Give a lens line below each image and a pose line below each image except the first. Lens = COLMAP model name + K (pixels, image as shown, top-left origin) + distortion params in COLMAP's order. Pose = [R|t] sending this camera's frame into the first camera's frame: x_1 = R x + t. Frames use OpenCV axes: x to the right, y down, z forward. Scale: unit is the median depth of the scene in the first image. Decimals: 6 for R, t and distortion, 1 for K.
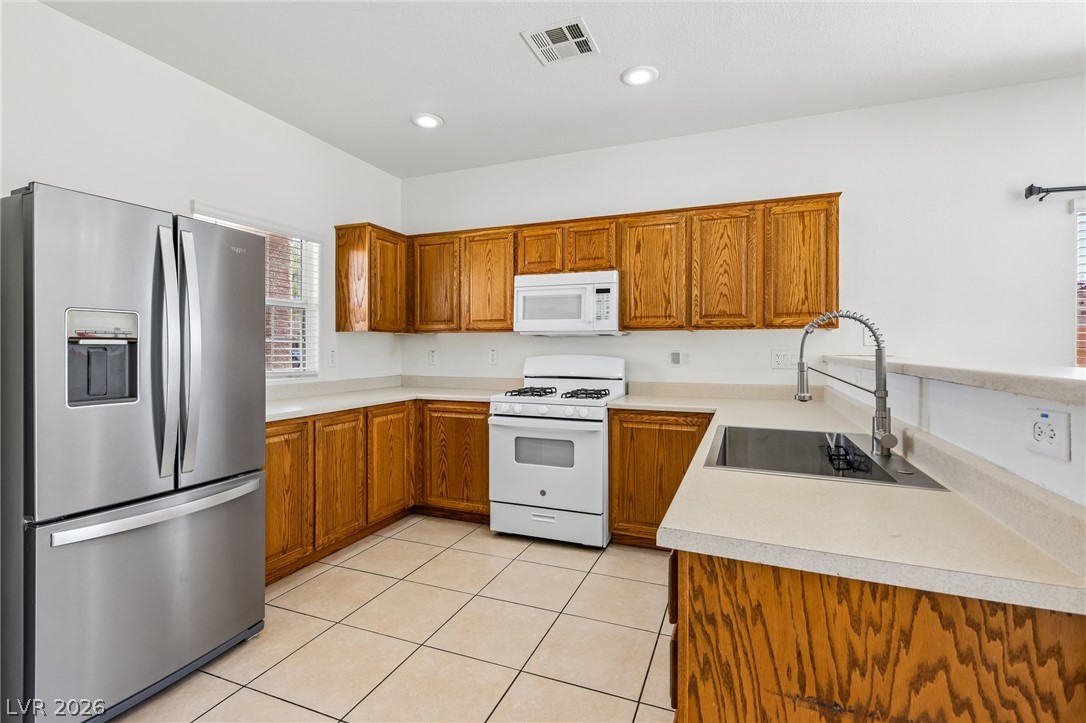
lens RADIAL K [[499.8, 0, 544.0], [0, 499.8, 352.8], [0, 0, 1]] dist [0.004122, 0.000352]
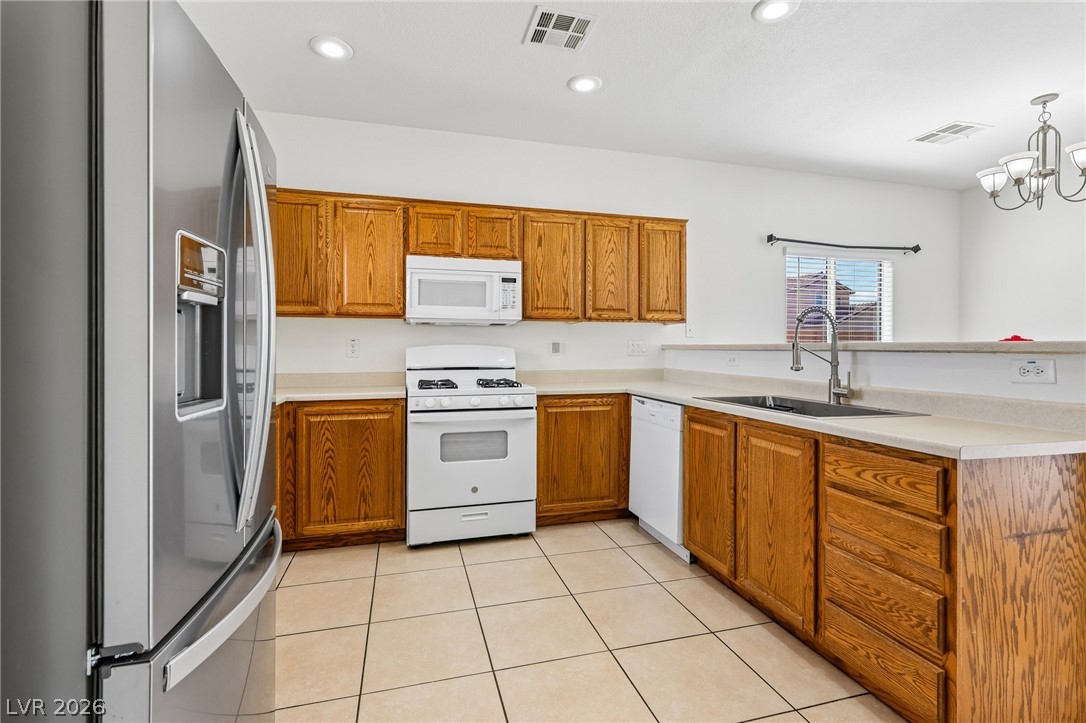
lens RADIAL K [[499.8, 0, 545.9], [0, 499.8, 349.1], [0, 0, 1]] dist [0.004122, 0.000352]
pose [[0.793913, -0.003280, 0.608022, -0.468440], [0.006277, 0.999976, -0.002801, 0.019384], [-0.607998, 0.006040, 0.793915, 0.170583]]
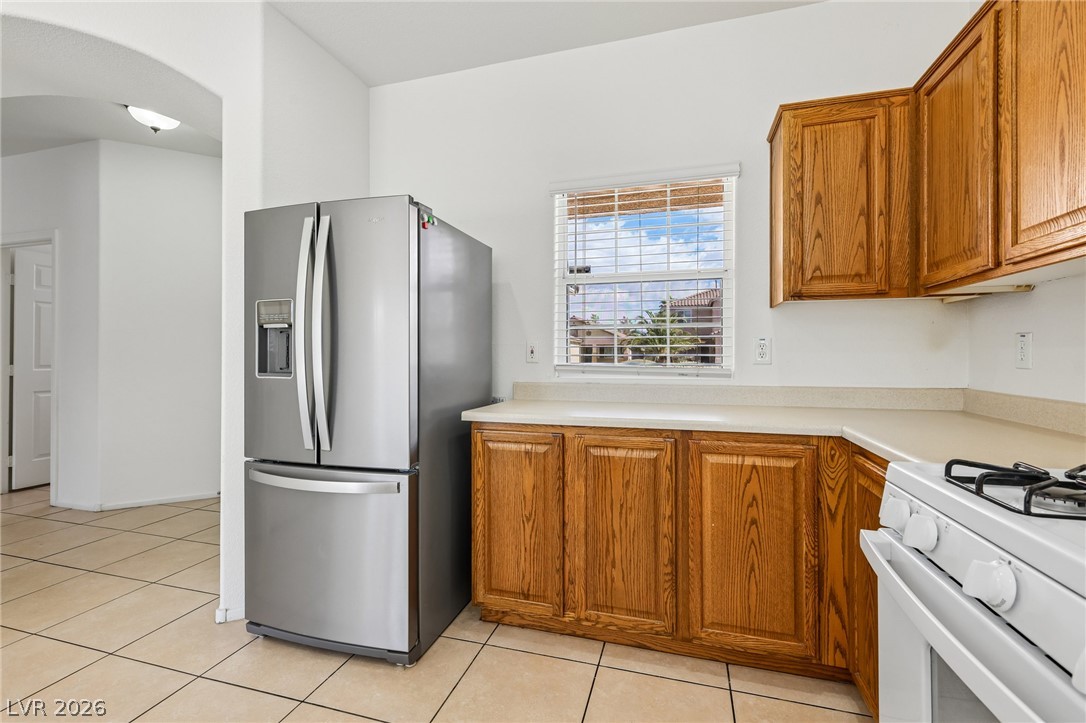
lens RADIAL K [[475.5, 0, 546.0], [0, 475.5, 356.2], [0, 0, 1]] dist [0.002823, 0.000537]
pose [[0.094133, 0.000776, -0.995559, 0.174096], [-0.008291, 0.999966, -0.000004, 0.024213], [0.995525, 0.008255, 0.094137, 0.798147]]
